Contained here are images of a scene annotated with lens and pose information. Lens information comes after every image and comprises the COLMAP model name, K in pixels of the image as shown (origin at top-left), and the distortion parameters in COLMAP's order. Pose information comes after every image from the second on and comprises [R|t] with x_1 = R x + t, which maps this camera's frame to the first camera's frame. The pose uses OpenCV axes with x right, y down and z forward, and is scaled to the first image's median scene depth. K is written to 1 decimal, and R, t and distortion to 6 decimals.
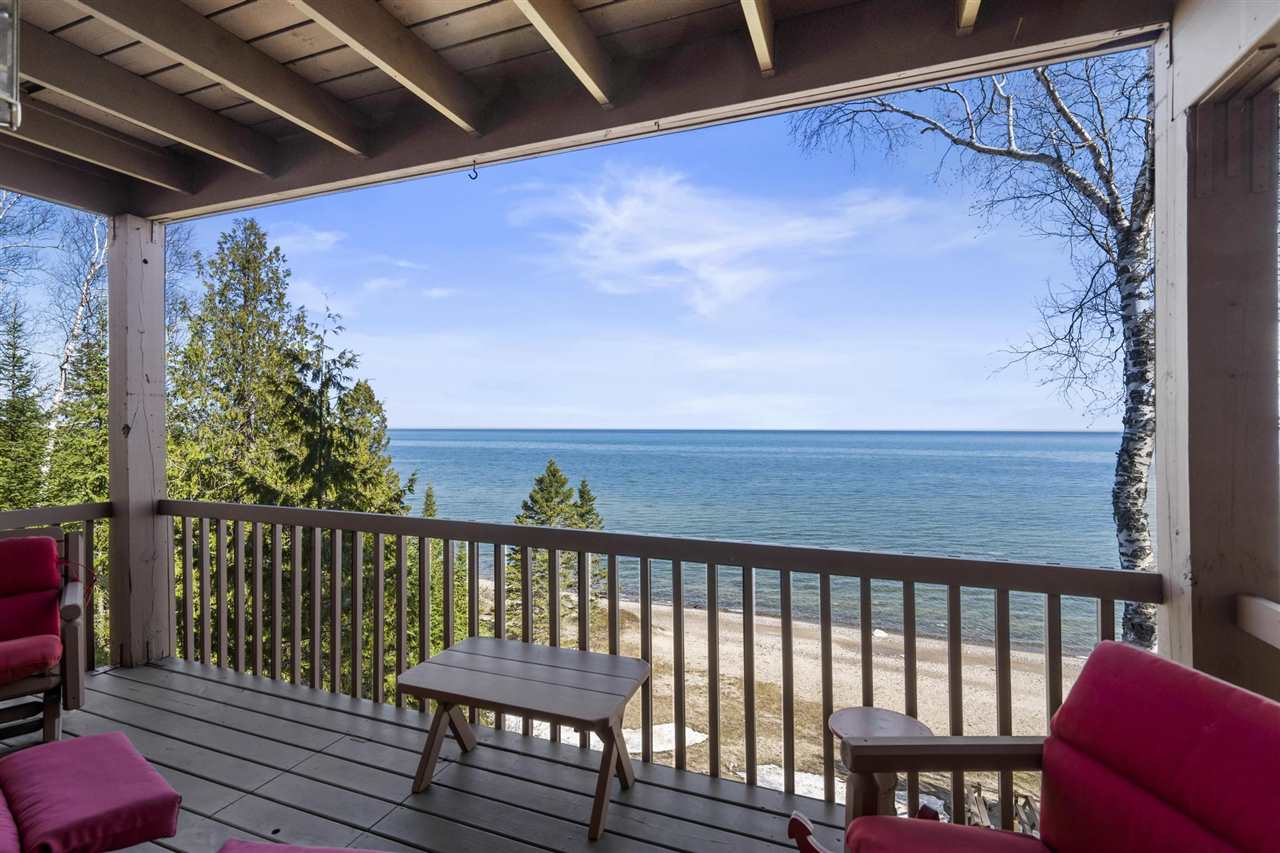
lens RADIAL K [[586.4, 0, 631.9], [0, 586.4, 418.3], [0, 0, 1]] dist [0.001347, -0.000041]
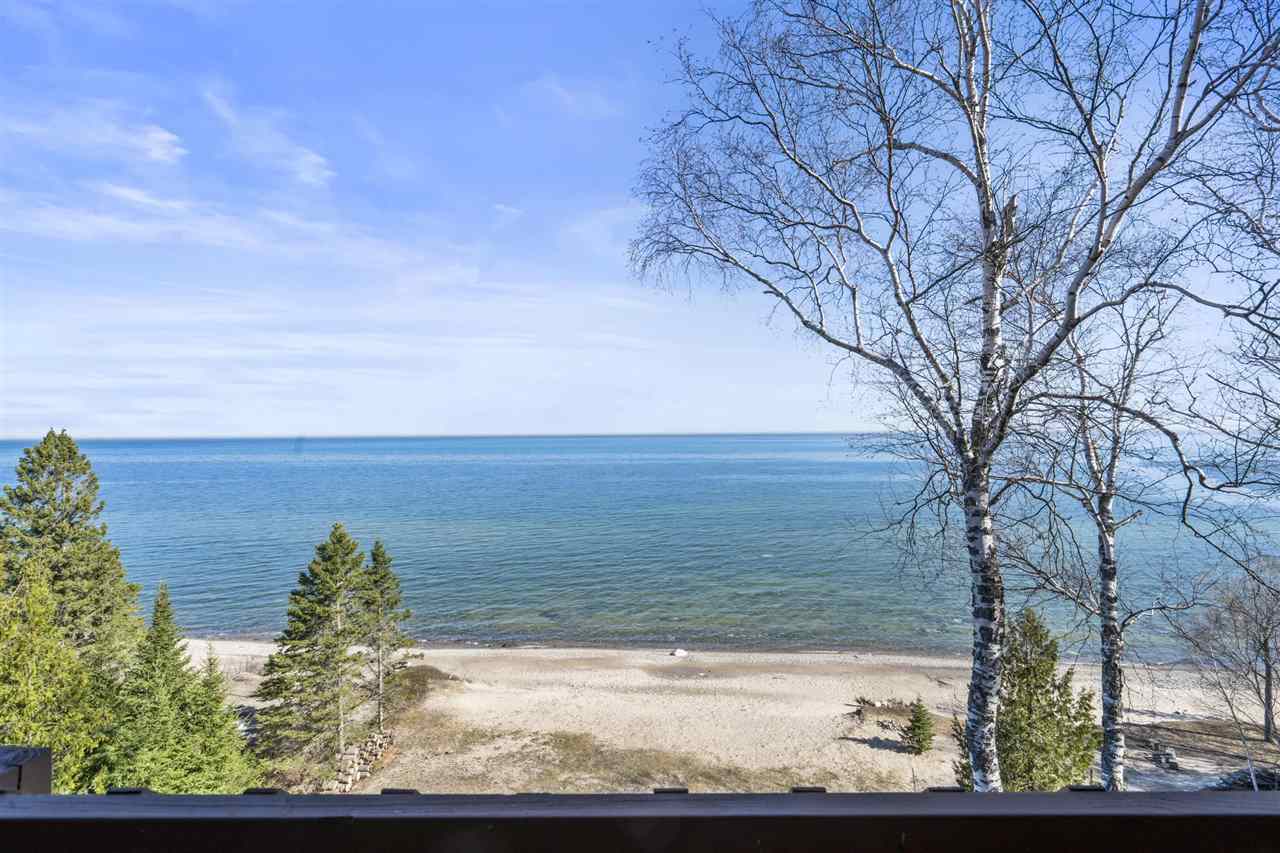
lens RADIAL K [[586.4, 0, 639.1], [0, 586.4, 437.2], [0, 0, 1]] dist [0.001347, -0.000041]
pose [[0.941812, -0.010710, 0.335970, -0.040893], [0.010693, 0.999941, 0.001902, -0.369168], [-0.335971, 0.001801, 0.941871, 0.234722]]
